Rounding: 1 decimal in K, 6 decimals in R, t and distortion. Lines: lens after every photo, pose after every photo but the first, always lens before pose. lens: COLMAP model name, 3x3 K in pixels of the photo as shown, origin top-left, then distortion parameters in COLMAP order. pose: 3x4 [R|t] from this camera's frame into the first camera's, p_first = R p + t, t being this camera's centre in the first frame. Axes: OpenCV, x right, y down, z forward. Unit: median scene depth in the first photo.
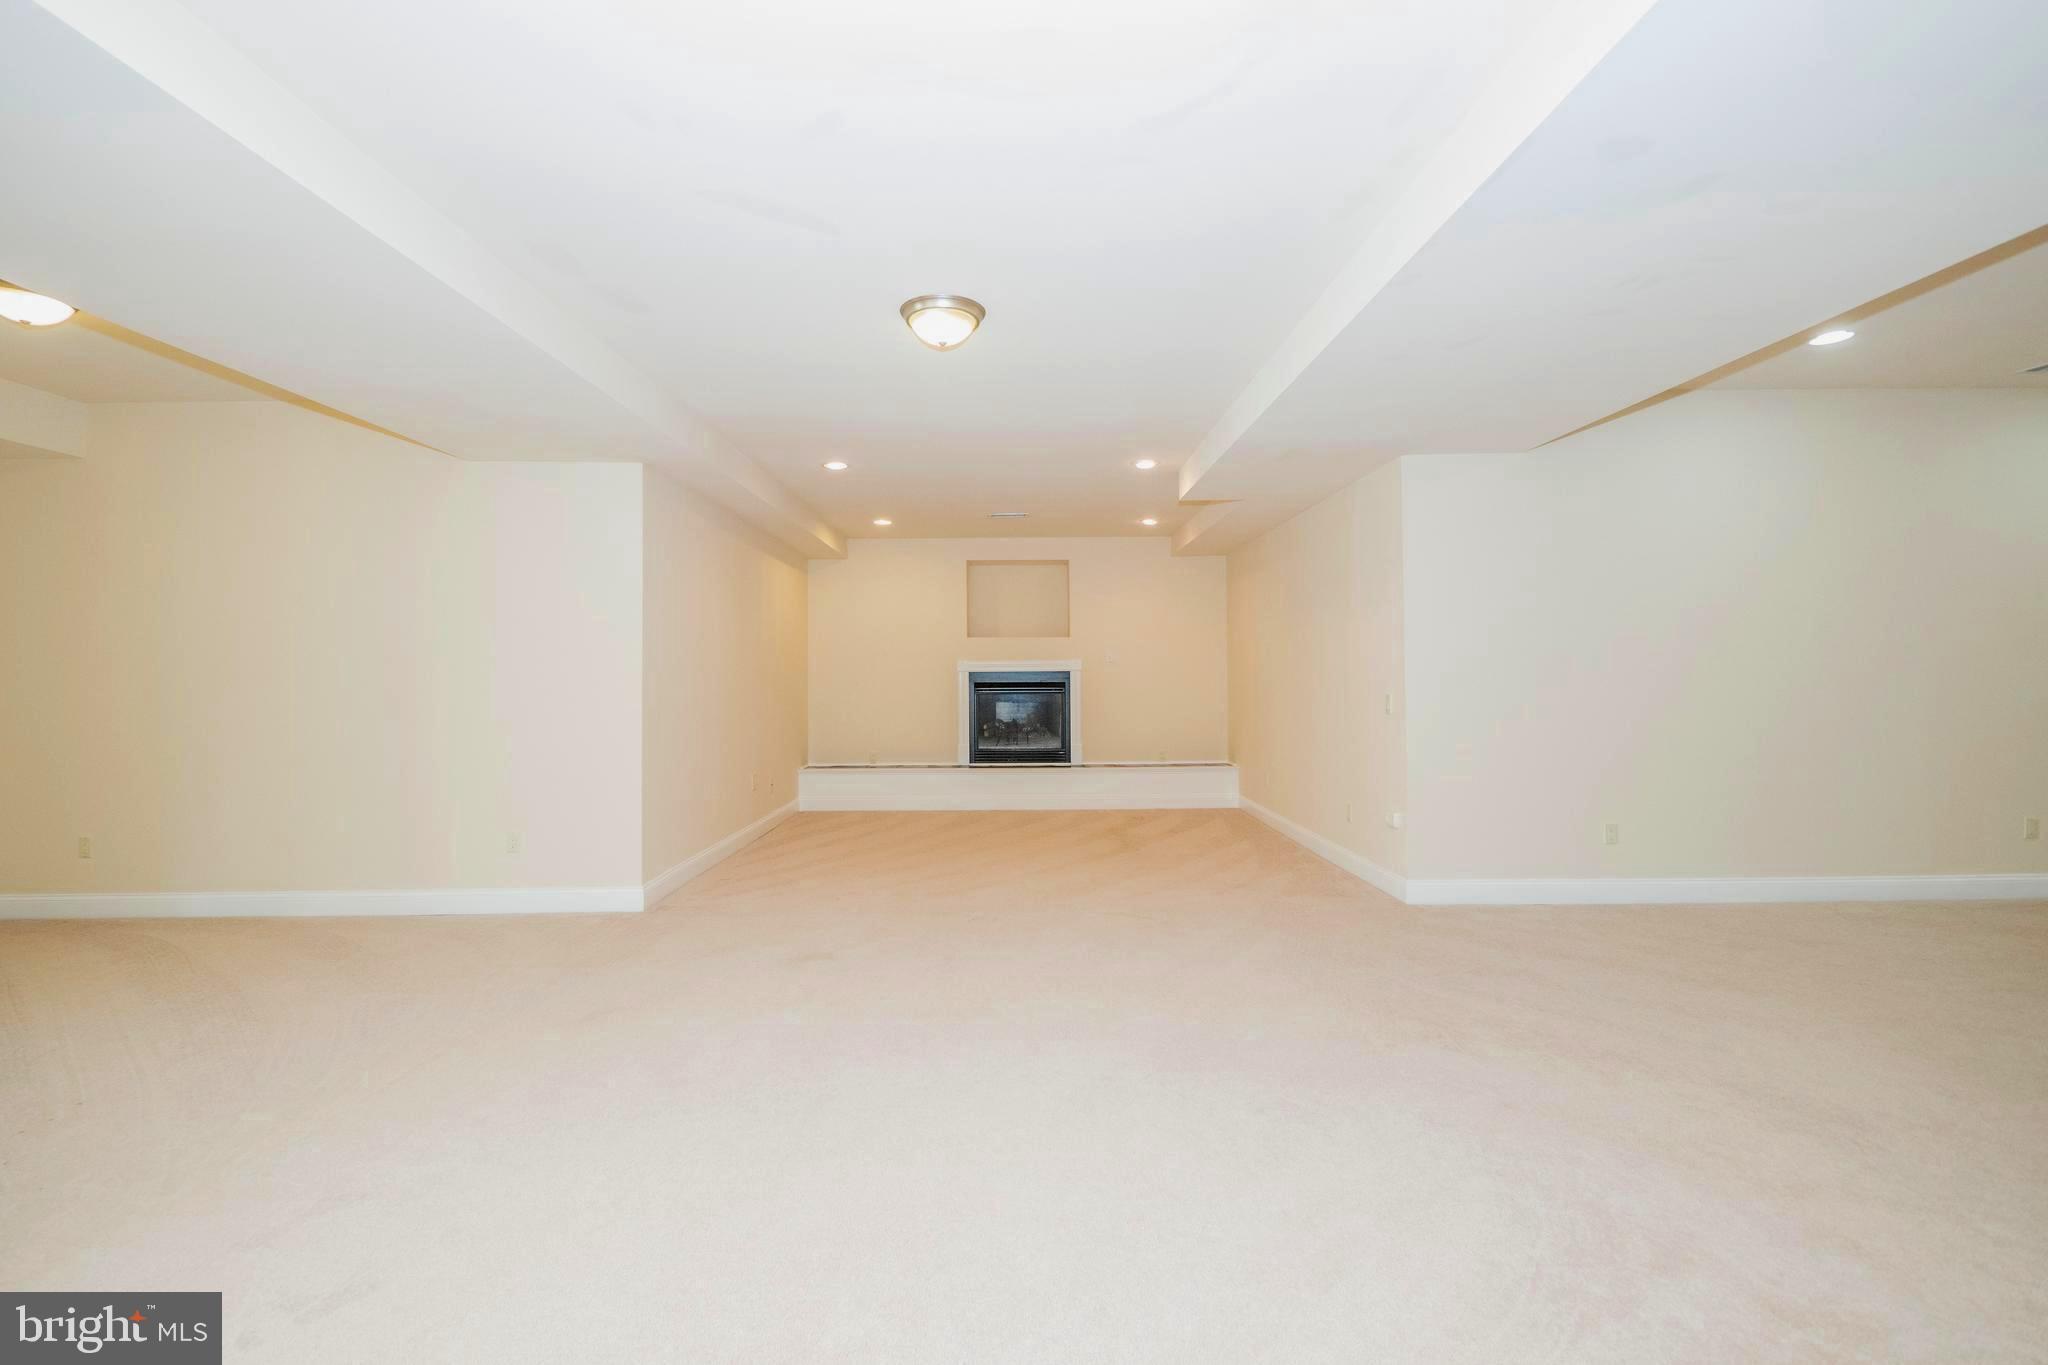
lens RADIAL K [[860.0, 0, 1013.4], [0, 860.0, 666.5], [0, 0, 1]] dist [-0.004244, -0.001002]
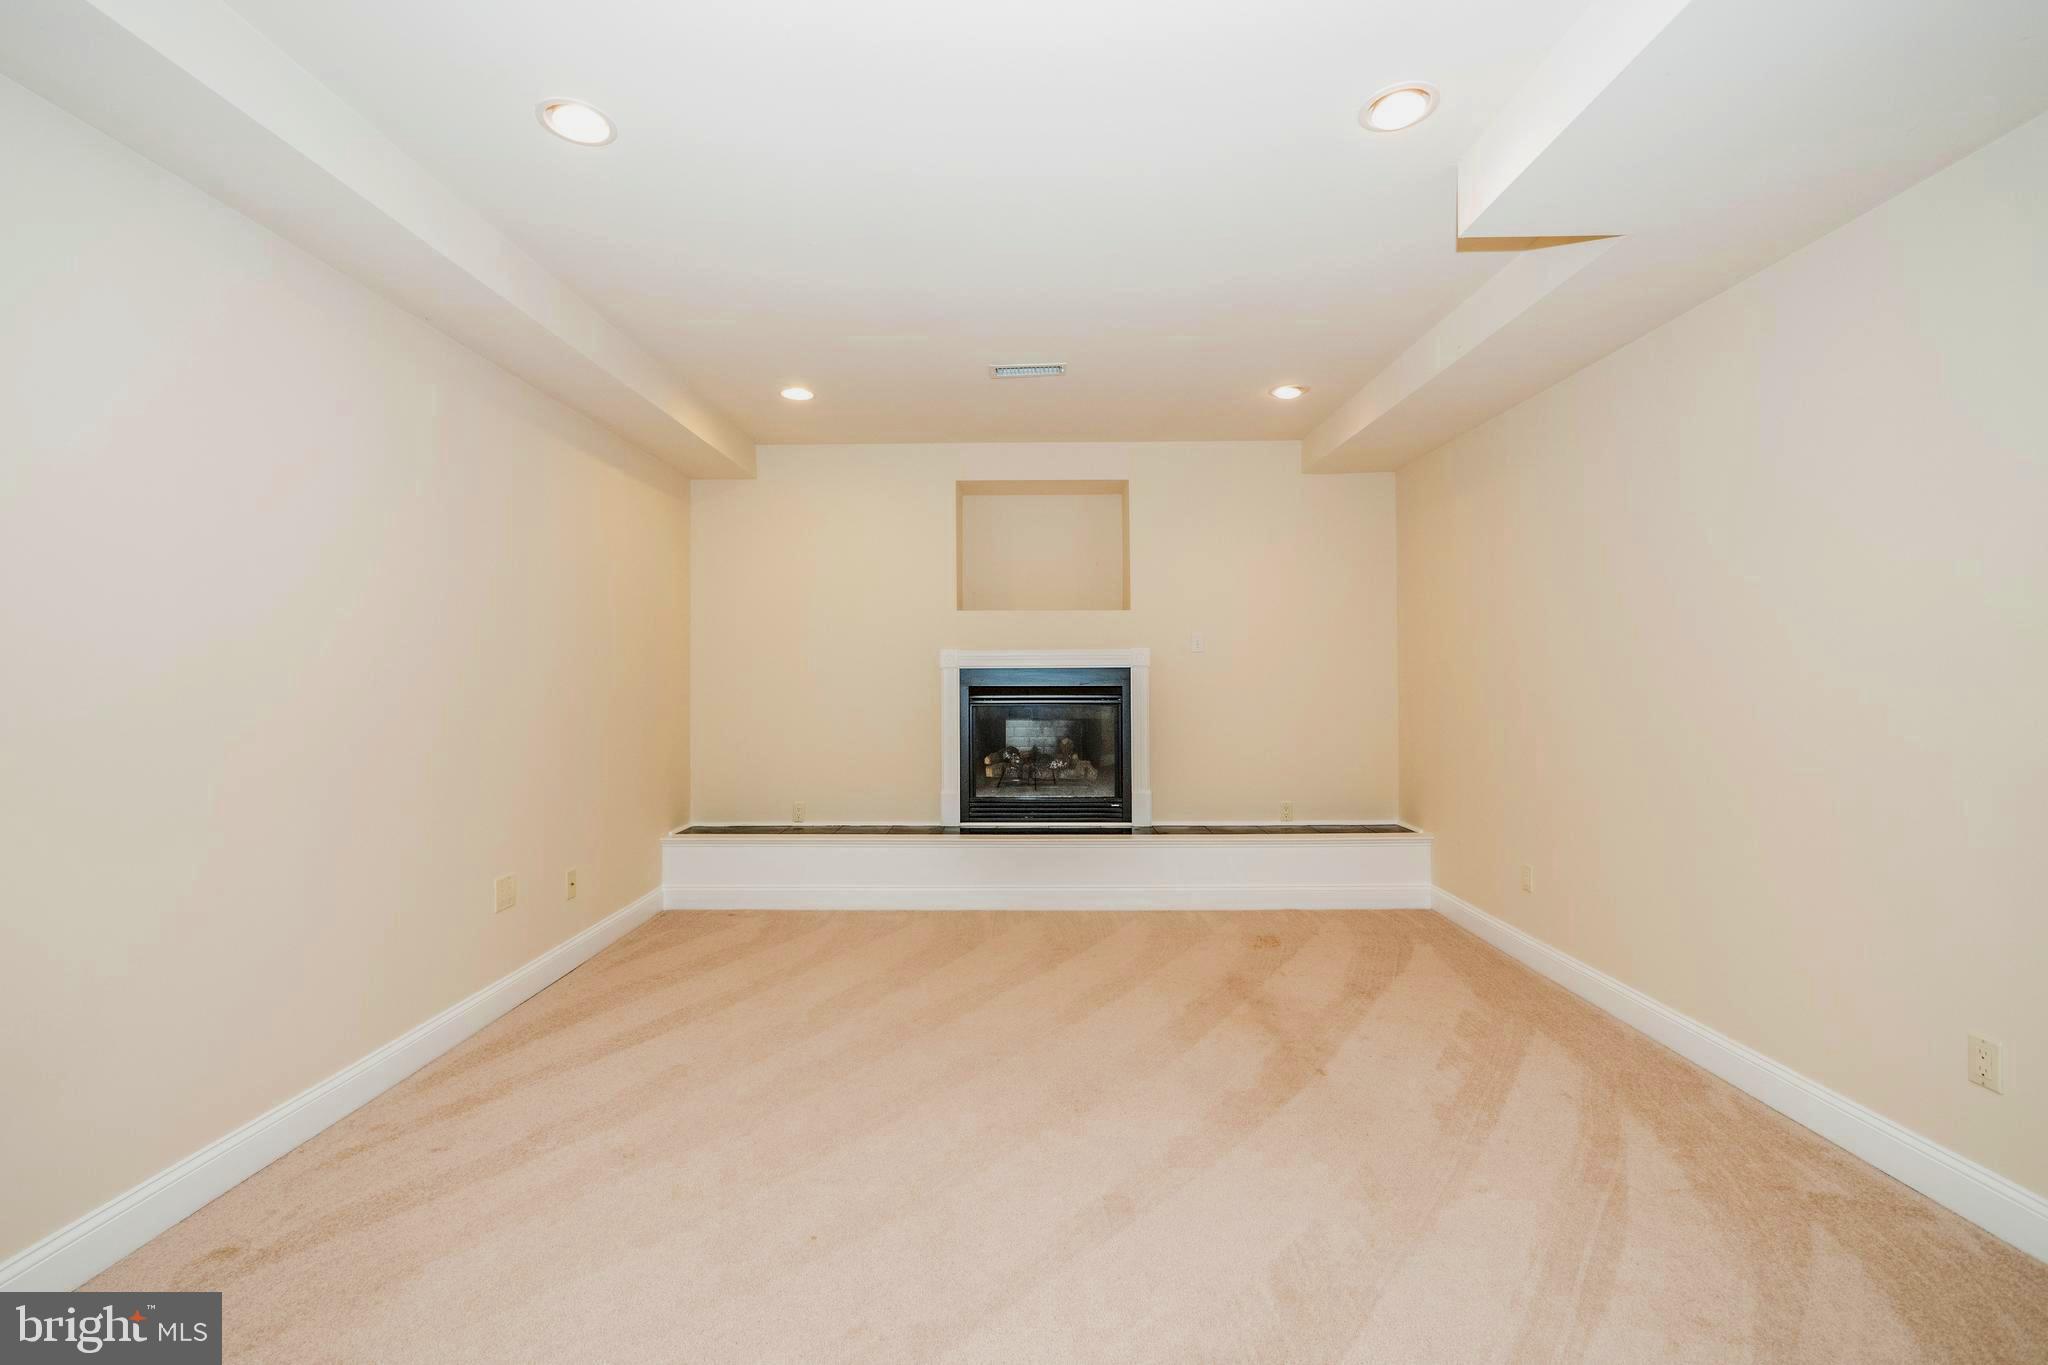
lens RADIAL K [[860.0, 0, 1013.4], [0, 860.0, 666.5], [0, 0, 1]] dist [-0.004244, -0.001002]
pose [[0.999810, 0.001474, -0.019422, -0.003175], [-0.001393, 0.999990, 0.004220, 0.002471], [0.019428, -0.004192, 0.999802, 0.410327]]
